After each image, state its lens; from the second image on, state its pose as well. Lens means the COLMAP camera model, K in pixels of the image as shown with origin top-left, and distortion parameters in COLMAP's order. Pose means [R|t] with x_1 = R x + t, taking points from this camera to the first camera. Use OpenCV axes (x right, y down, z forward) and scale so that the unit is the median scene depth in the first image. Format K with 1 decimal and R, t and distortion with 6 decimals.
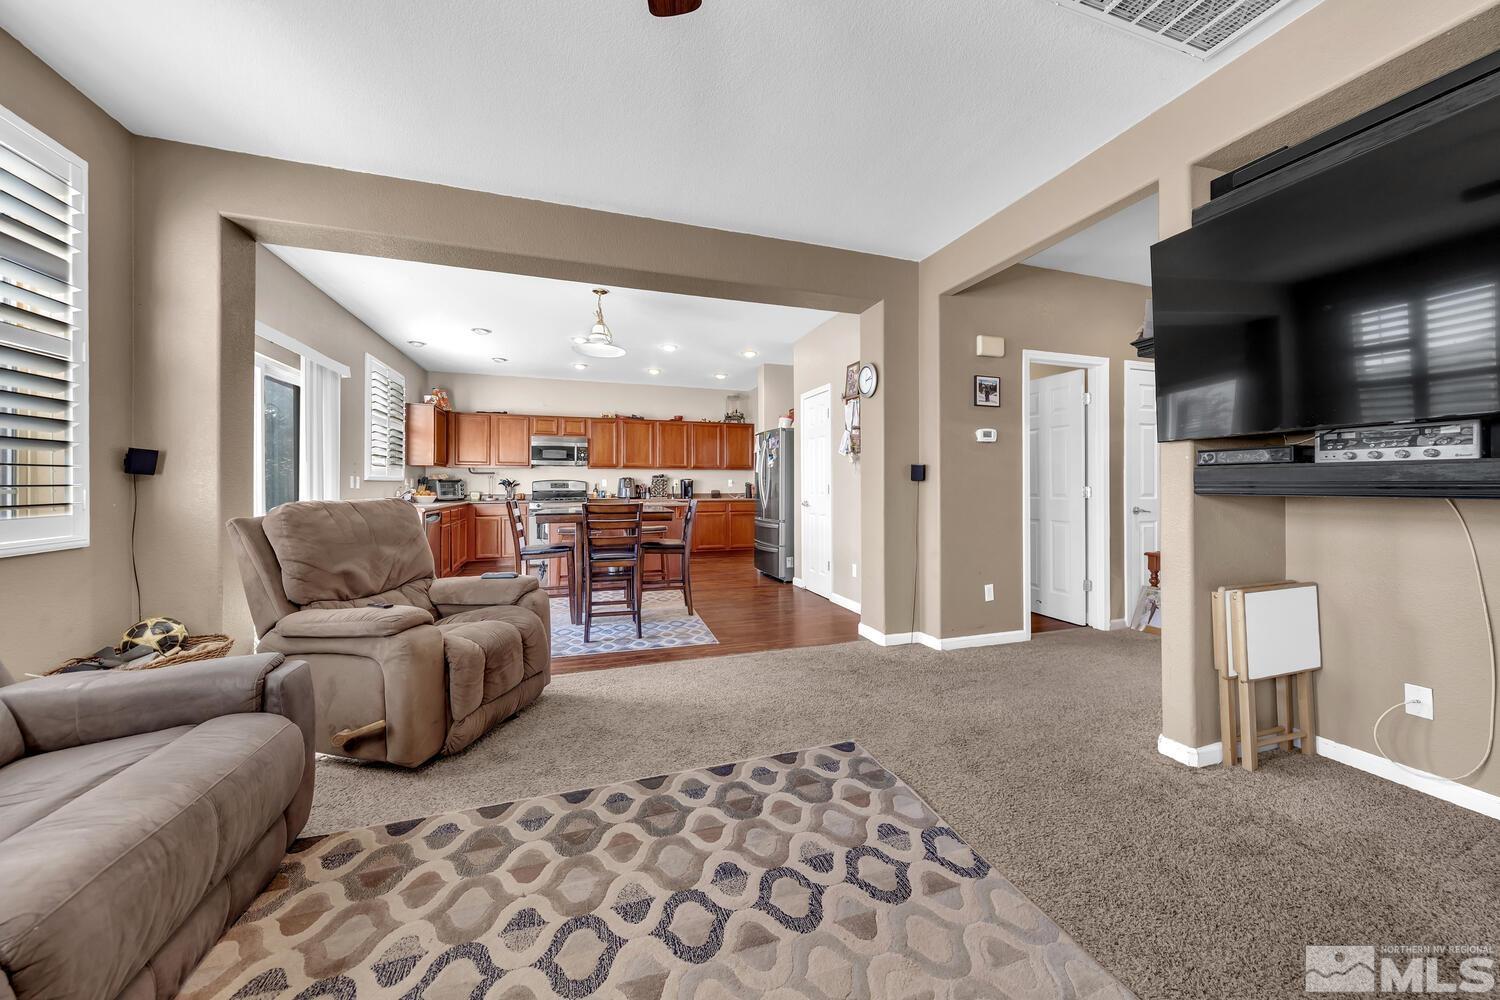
lens RADIAL K [[549.8, 0, 771.7], [0, 549.8, 477.5], [0, 0, 1]] dist [0.002782, -0.001282]
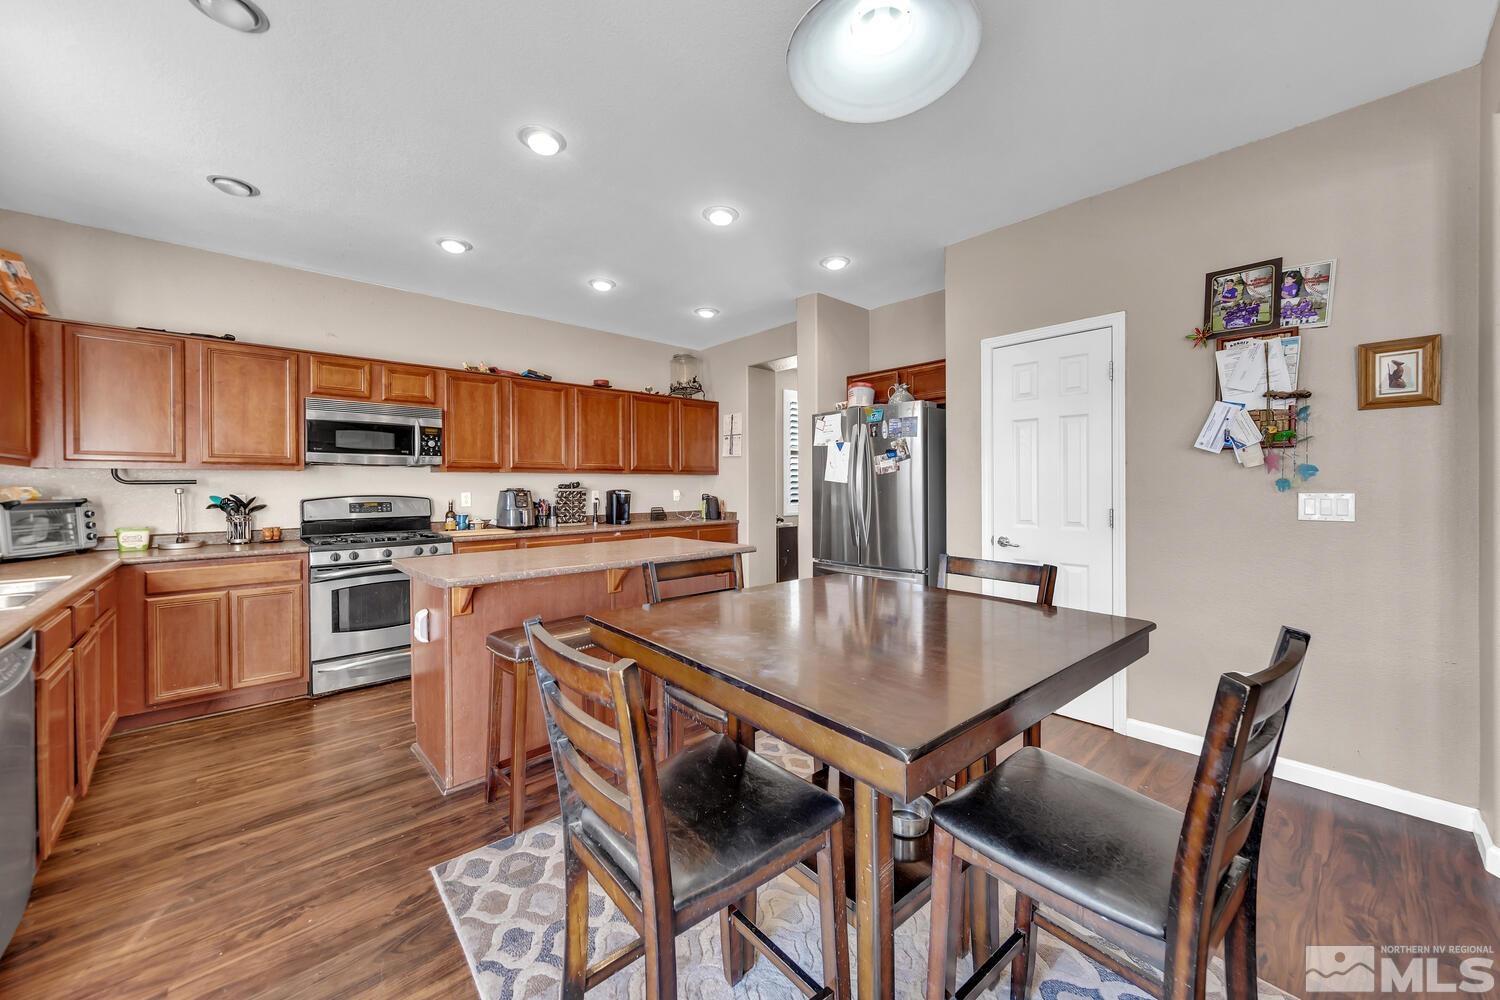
lens RADIAL K [[549.8, 0, 759.6], [0, 549.8, 486.8], [0, 0, 1]] dist [0.002782, -0.001282]
pose [[0.916745, -0.005919, 0.399428, -0.614370], [0.000011, 0.999891, 0.014792, -0.022619], [-0.399472, -0.013556, 0.916645, 0.986585]]
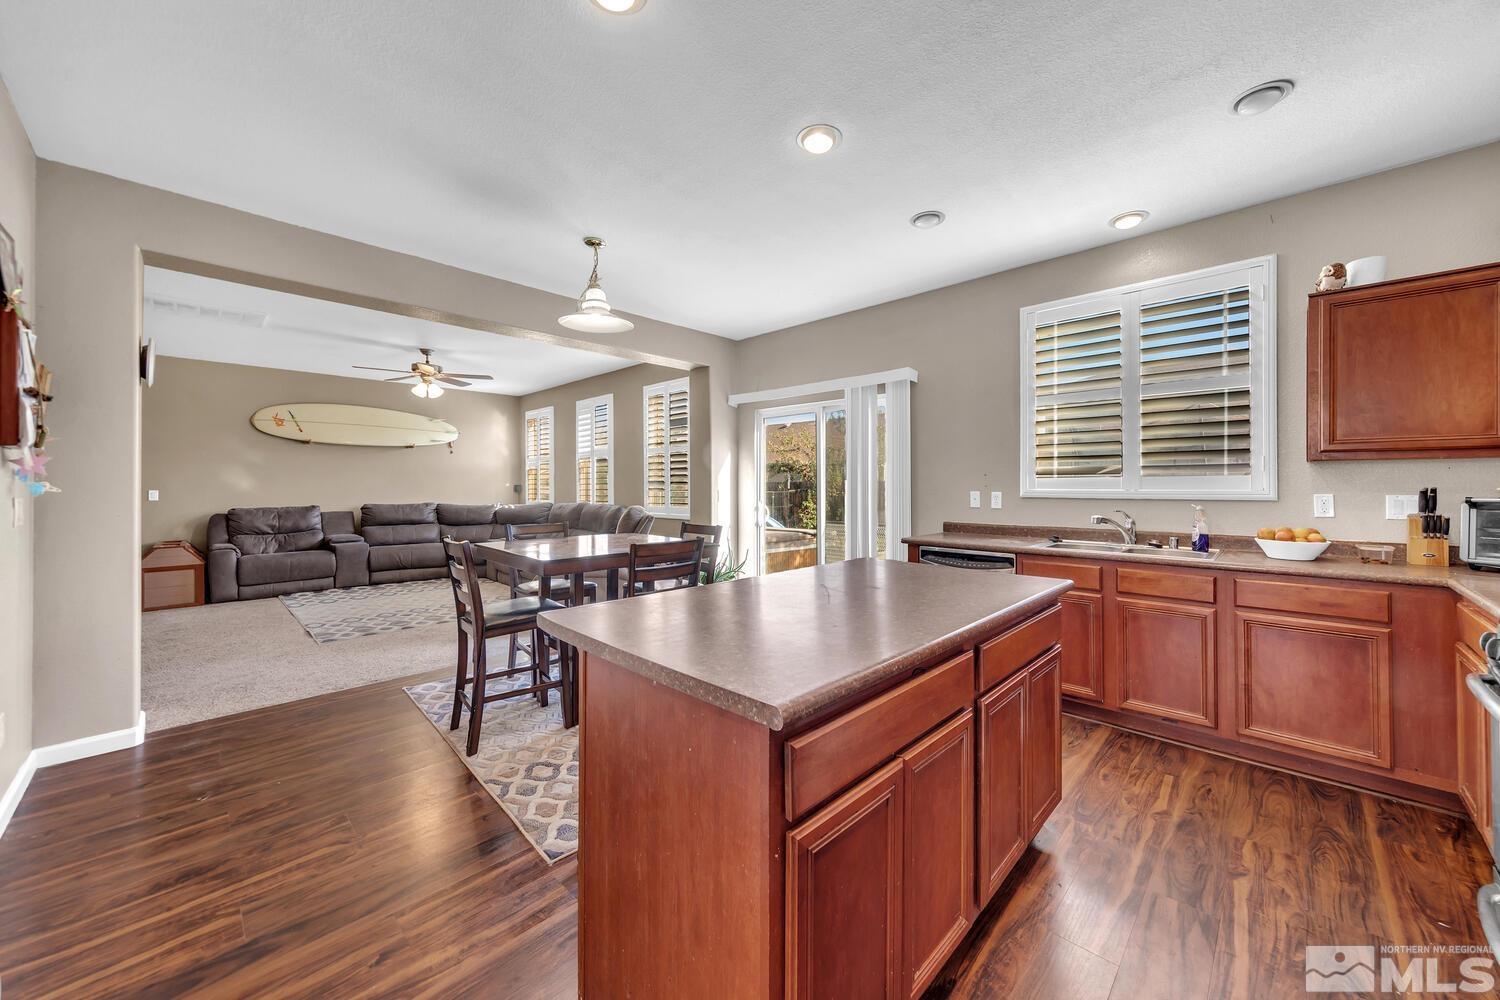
lens RADIAL K [[549.8, 0, 779.6], [0, 549.8, 485.8], [0, 0, 1]] dist [0.002782, -0.001282]
pose [[-0.888025, 0.000708, -0.459794, -0.246189], [0.006846, 0.999908, -0.011682, -0.005329], [0.459743, -0.013521, -0.887949, 2.239042]]
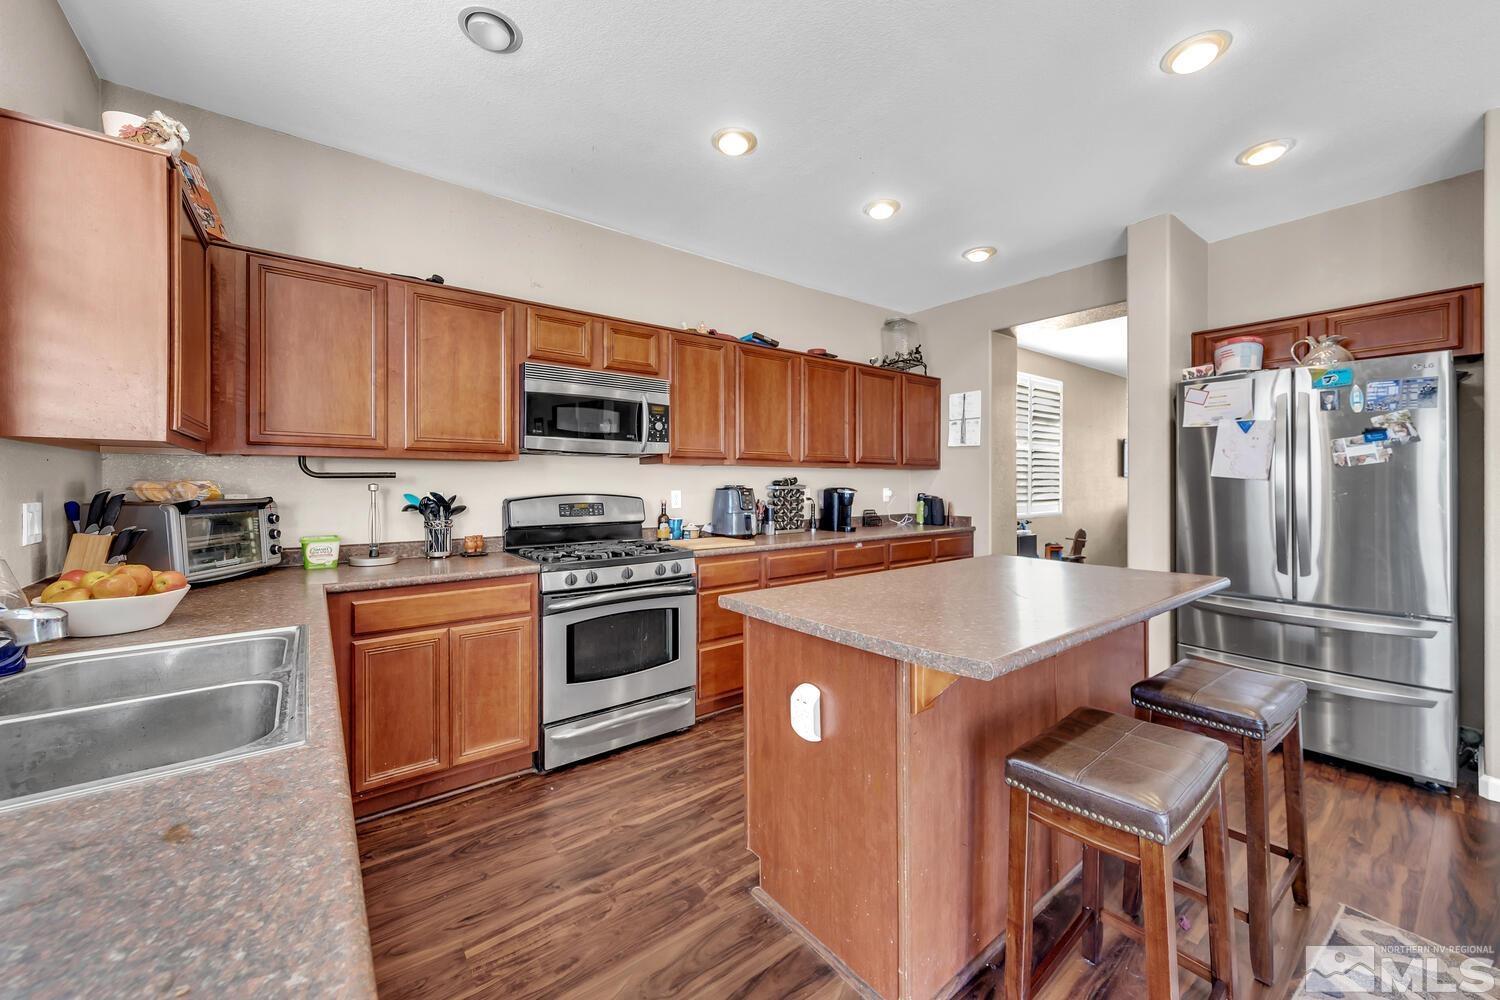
lens RADIAL K [[564.5, 0, 760.7], [0, 564.5, 481.9], [0, 0, 1]] dist [0.000377, -0.000840]
pose [[0.949271, -0.000888, 0.314458, -0.896006], [-0.002484, 0.999944, 0.010324, -0.017278], [-0.314449, -0.010581, 0.949215, 1.394261]]
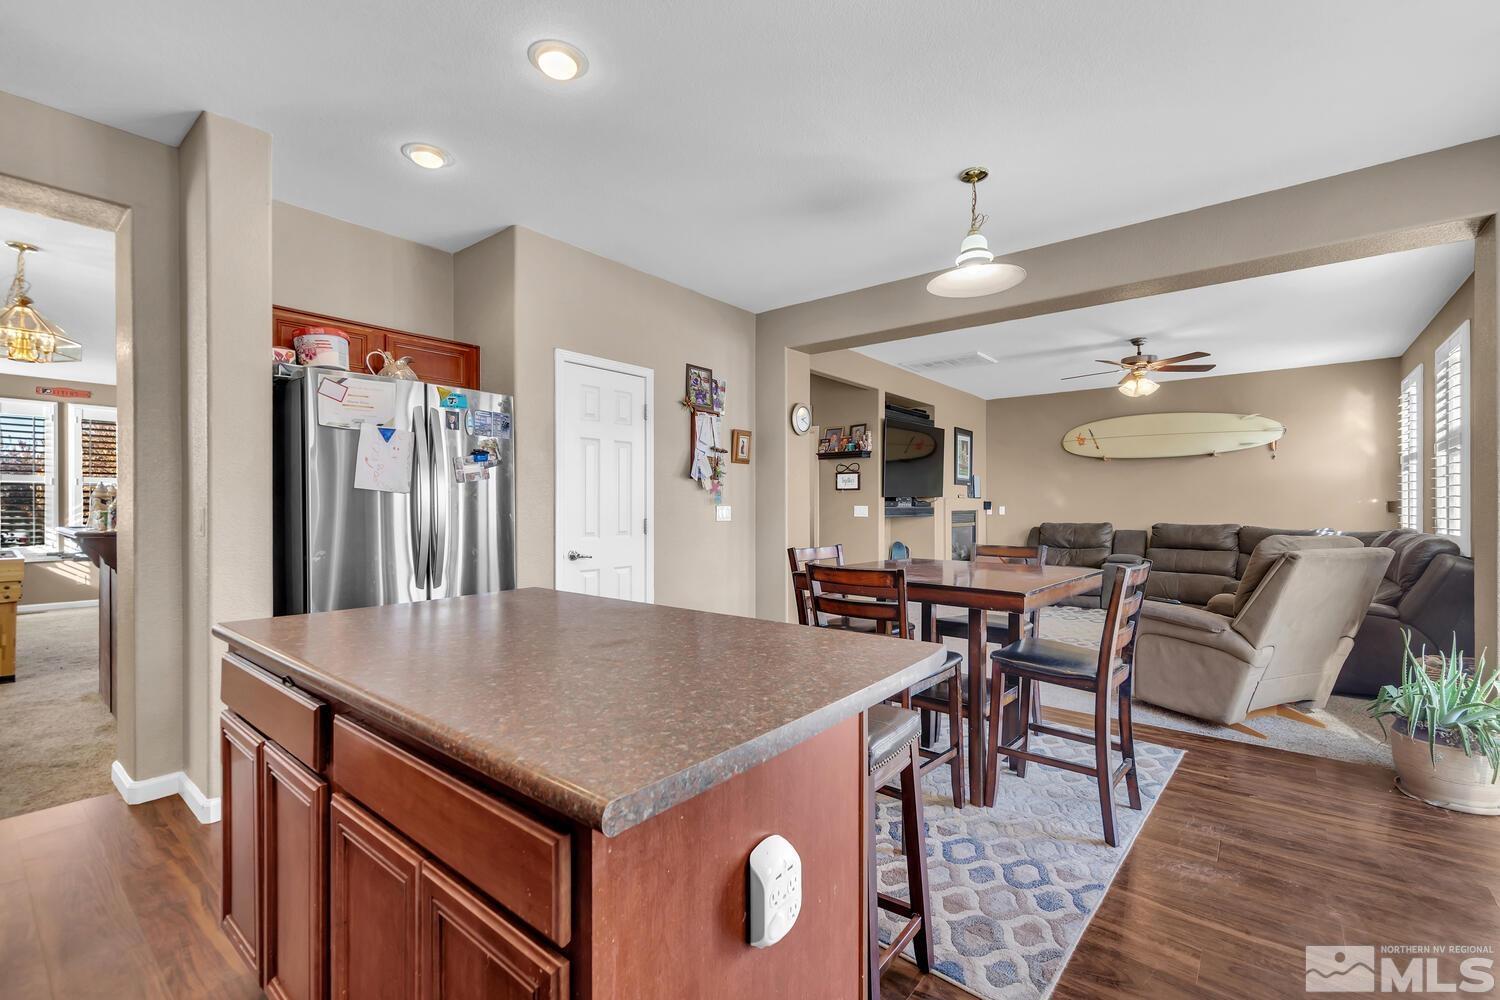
lens RADIAL K [[635.7, 0, 764.0], [0, 635.7, 504.1], [0, 0, 1]] dist [0.000666, 0.000031]
pose [[-0.523536, 0.002523, 0.852000, -0.947009], [-0.011584, 0.999882, -0.010079, 0.002039], [-0.851925, -0.015147, -0.523445, 1.920332]]
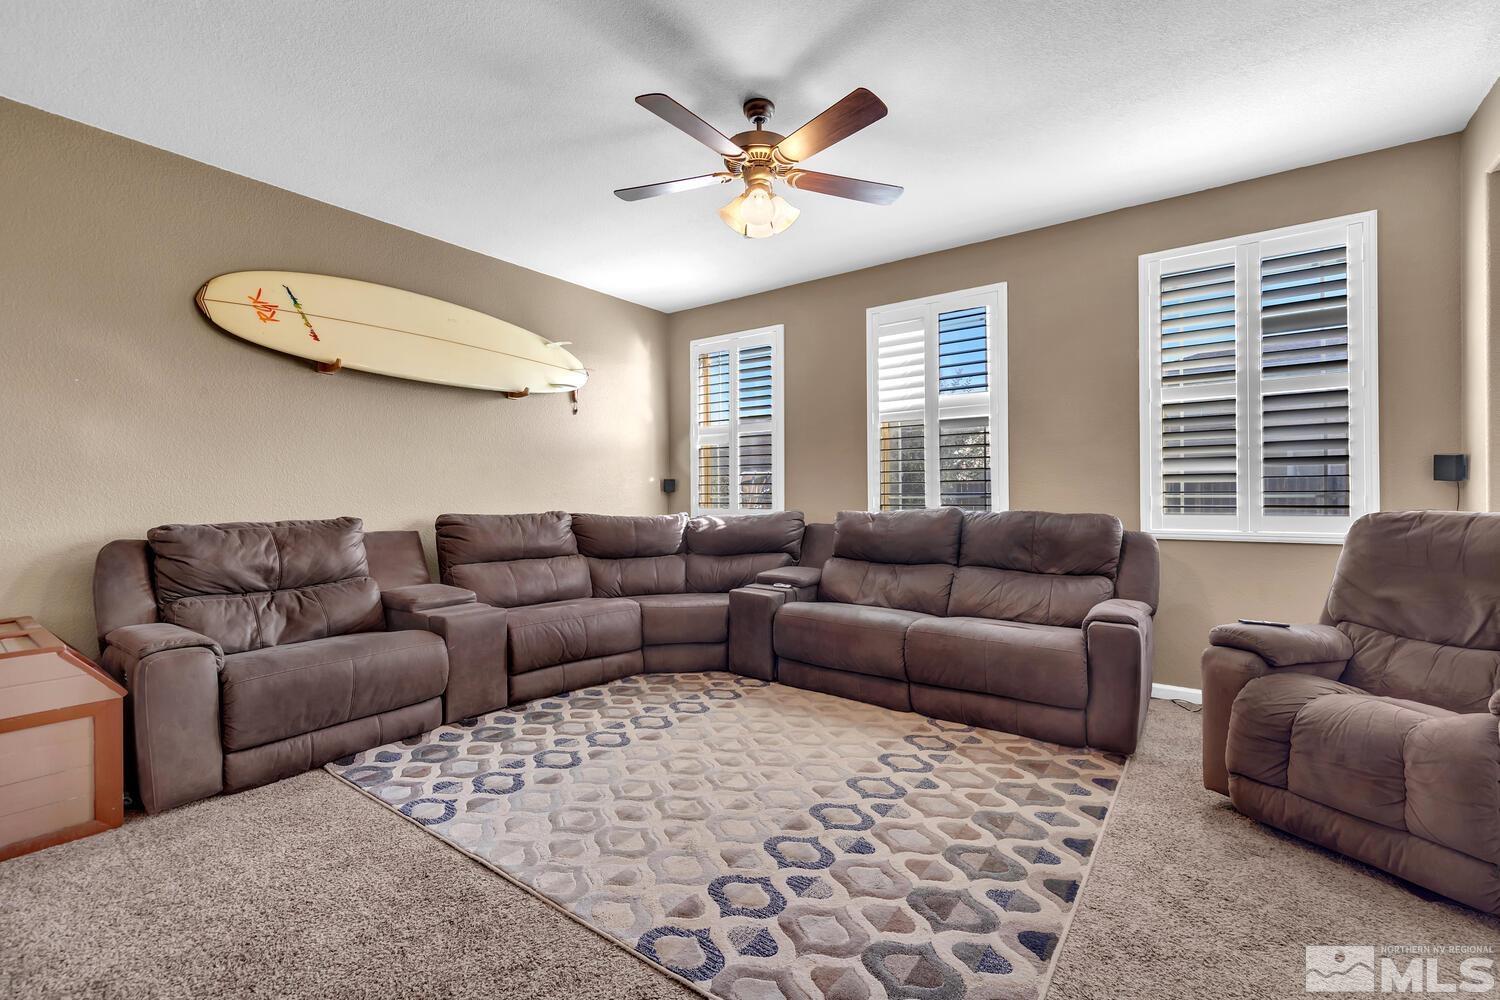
lens RADIAL K [[635.7, 0, 767.2], [0, 635.7, 496.2], [0, 0, 1]] dist [0.000666, 0.000031]
pose [[-0.823340, 0.002744, -0.567541, 0.351615], [0.009430, 0.999916, -0.008846, 0.012907], [0.567470, -0.012636, -0.823297, 0.864898]]
